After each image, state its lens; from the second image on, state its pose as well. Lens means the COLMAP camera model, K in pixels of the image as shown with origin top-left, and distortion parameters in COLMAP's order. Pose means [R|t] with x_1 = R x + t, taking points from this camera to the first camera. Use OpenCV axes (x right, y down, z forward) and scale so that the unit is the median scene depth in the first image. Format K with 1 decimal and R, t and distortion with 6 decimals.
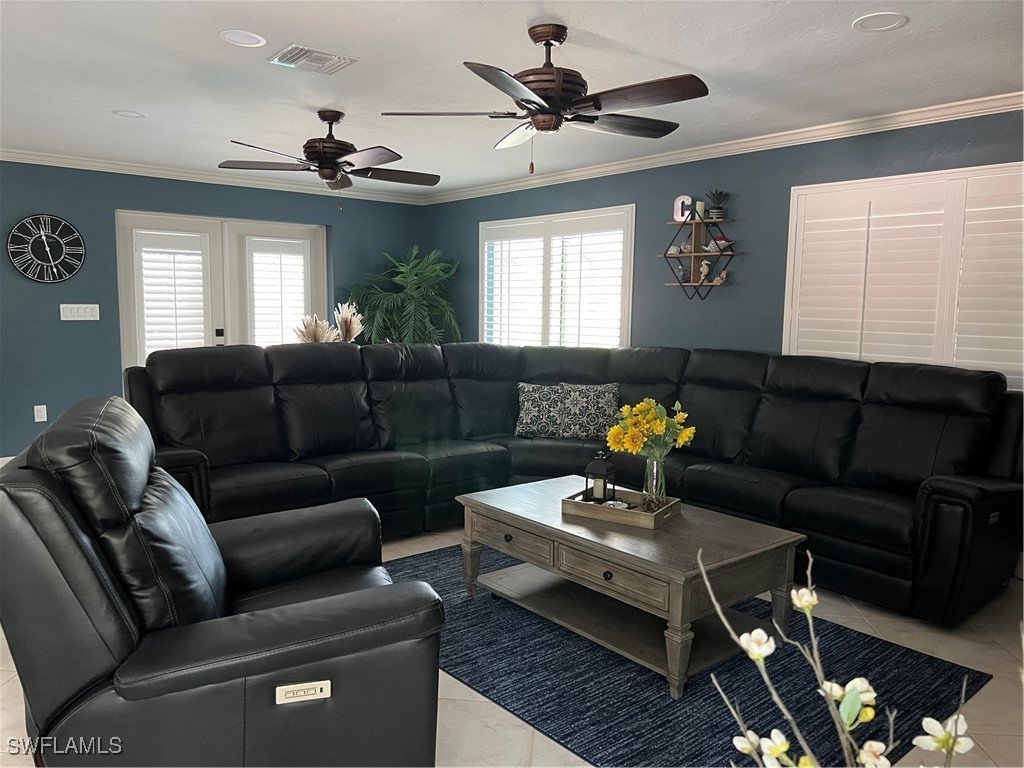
lens RADIAL K [[763.0, 0, 516.9], [0, 763.0, 383.3], [0, 0, 1]] dist [0.001301, -0.012764]
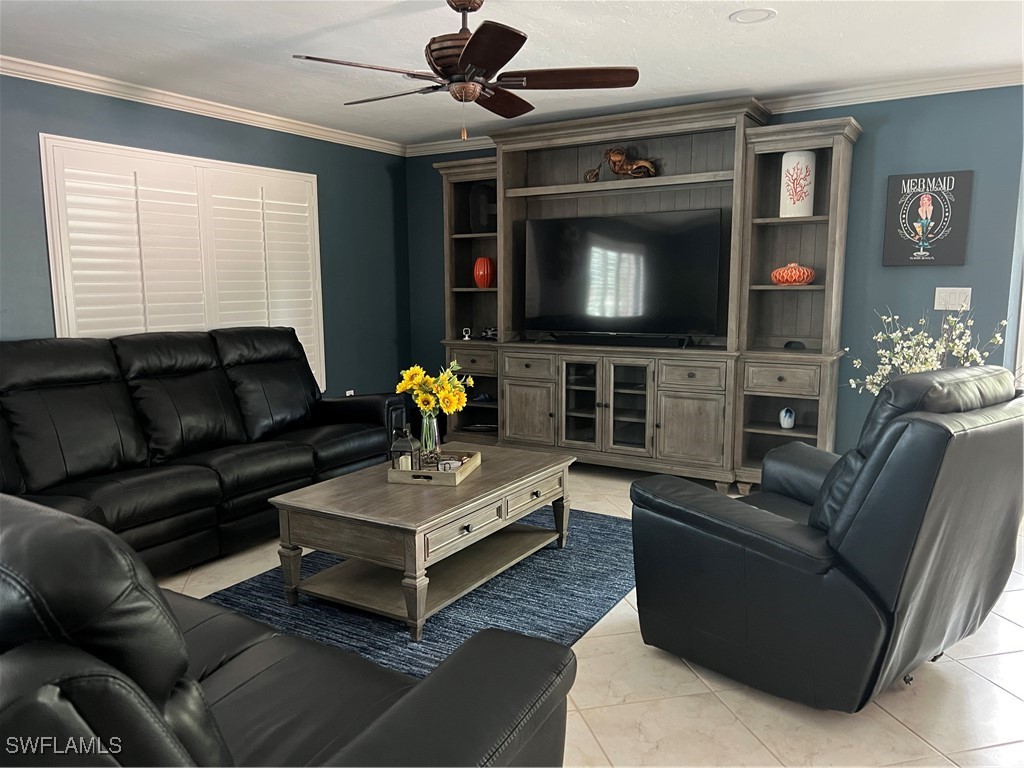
lens RADIAL K [[763.0, 0, 509.2], [0, 763.0, 390.8], [0, 0, 1]] dist [0.001301, -0.012764]
pose [[-0.307740, -0.161919, 0.937592, -0.656111], [0.084922, 0.976806, 0.196564, -0.115196], [-0.947673, 0.140113, -0.286852, 0.869398]]
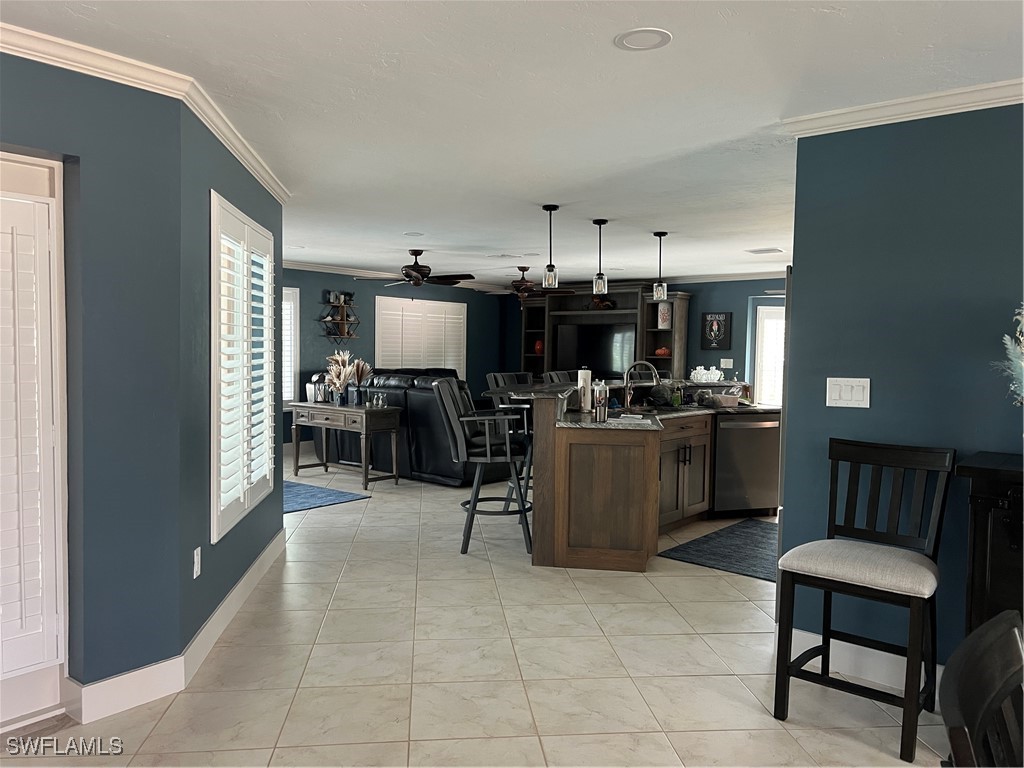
lens RADIAL K [[763.0, 0, 514.2], [0, 763.0, 384.8], [0, 0, 1]] dist [0.001301, -0.012764]
pose [[-0.190041, -0.078821, 0.978607, -2.174687], [0.068301, 0.993296, 0.093268, -0.194800], [-0.979397, 0.084565, -0.183383, 1.135346]]
